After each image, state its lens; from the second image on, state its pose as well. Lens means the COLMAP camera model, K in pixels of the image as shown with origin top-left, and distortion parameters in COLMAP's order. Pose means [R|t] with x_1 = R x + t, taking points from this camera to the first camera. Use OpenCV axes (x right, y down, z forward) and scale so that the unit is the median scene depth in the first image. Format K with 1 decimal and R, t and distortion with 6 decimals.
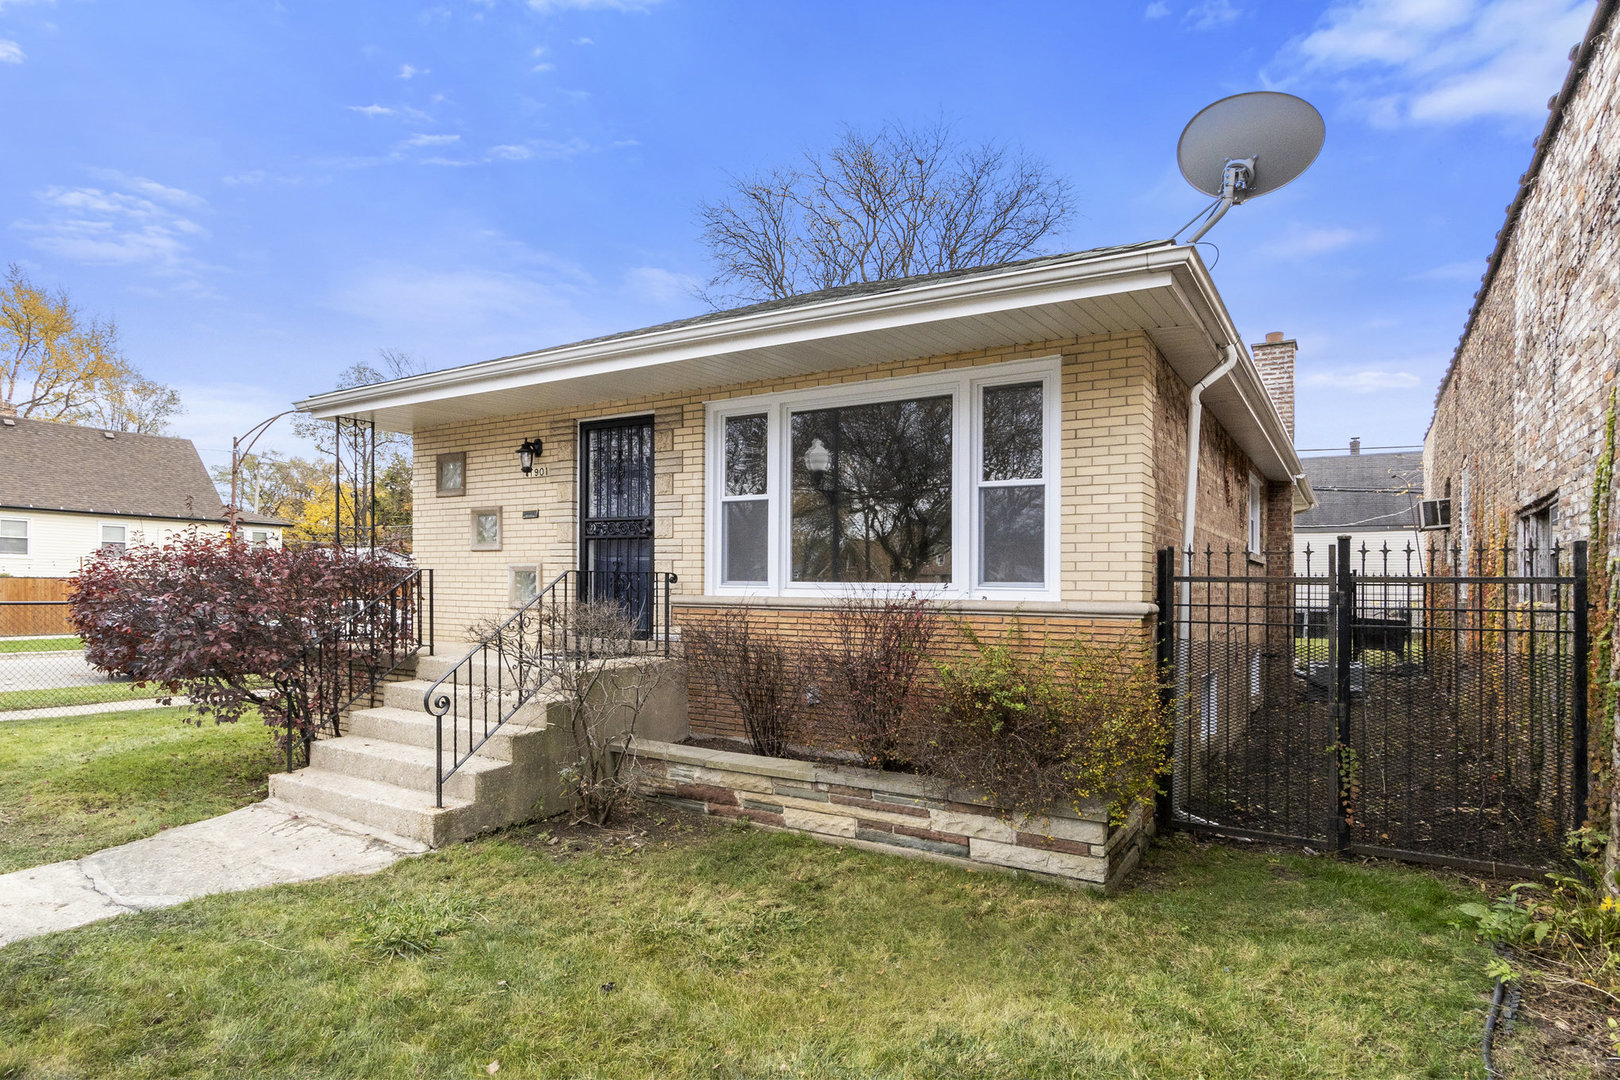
lens RADIAL K [[887.7, 0, 811.4], [0, 887.7, 572.2], [0, 0, 1]] dist [0.000159, 0.000303]
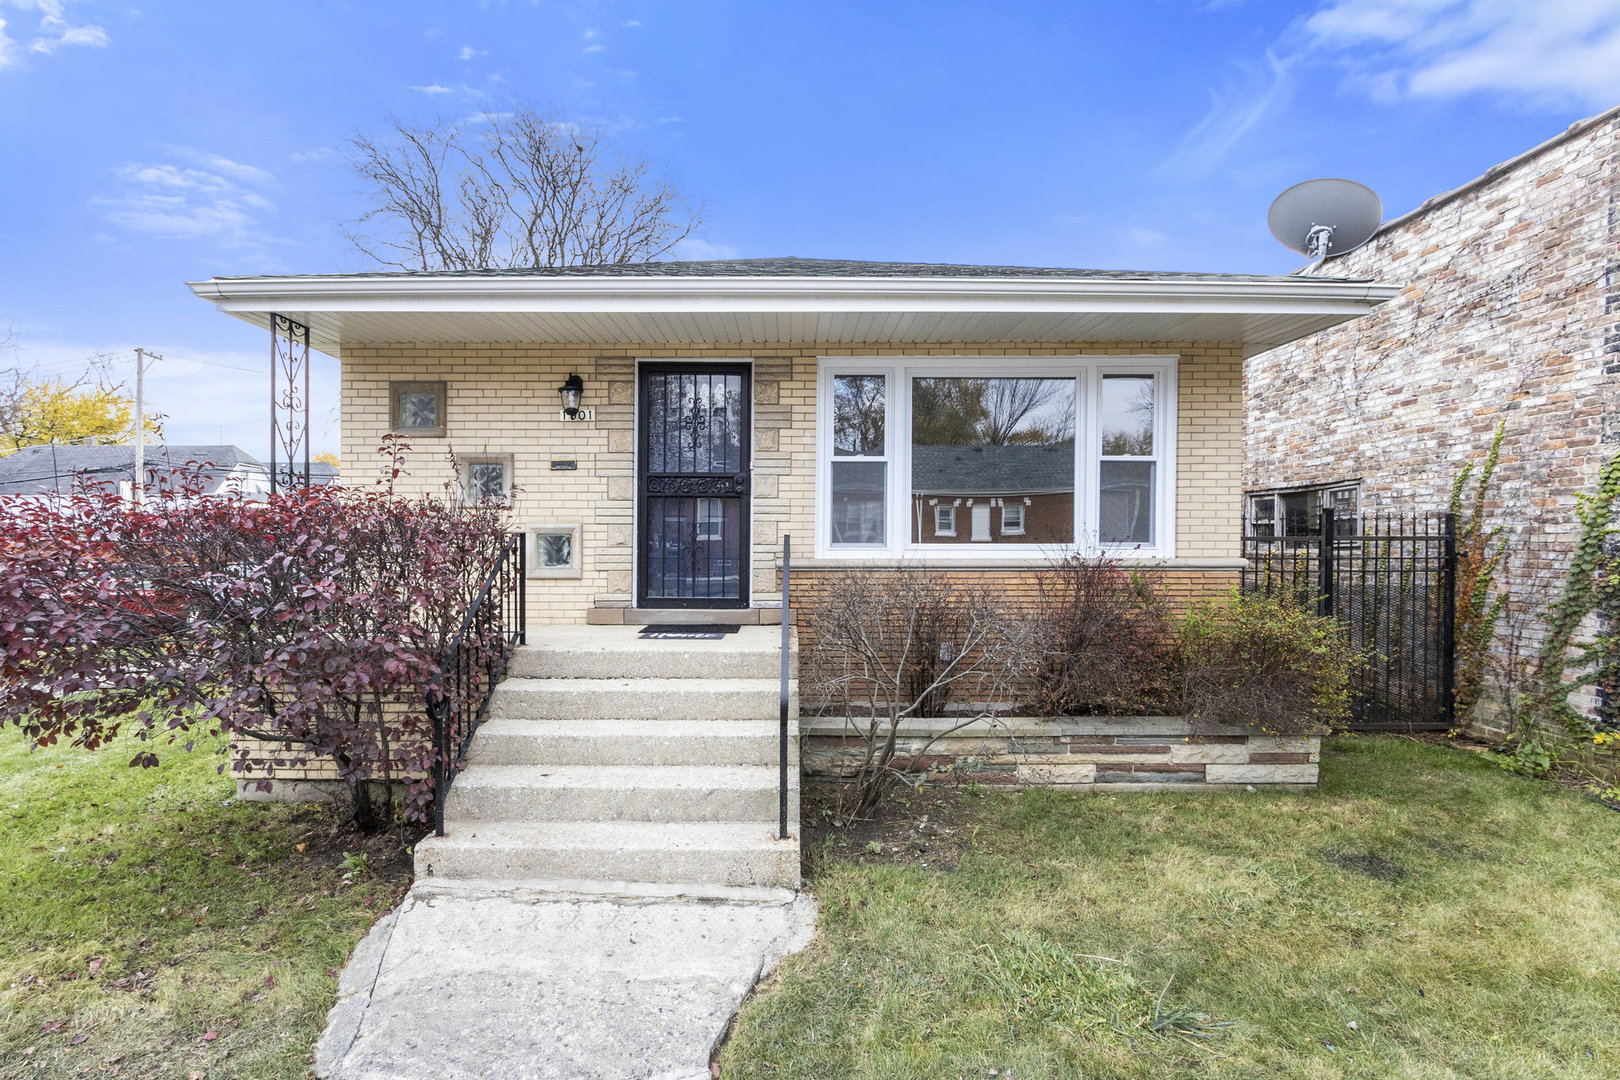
lens RADIAL K [[740.3, 0, 794.4], [0, 740.3, 536.7], [0, 0, 1]] dist [-0.000747, -0.001215]
pose [[0.851872, -0.002043, 0.523745, -0.578881], [0.000617, 0.999996, 0.002896, 0.000172], [-0.523749, -0.002144, 0.851870, 0.343432]]
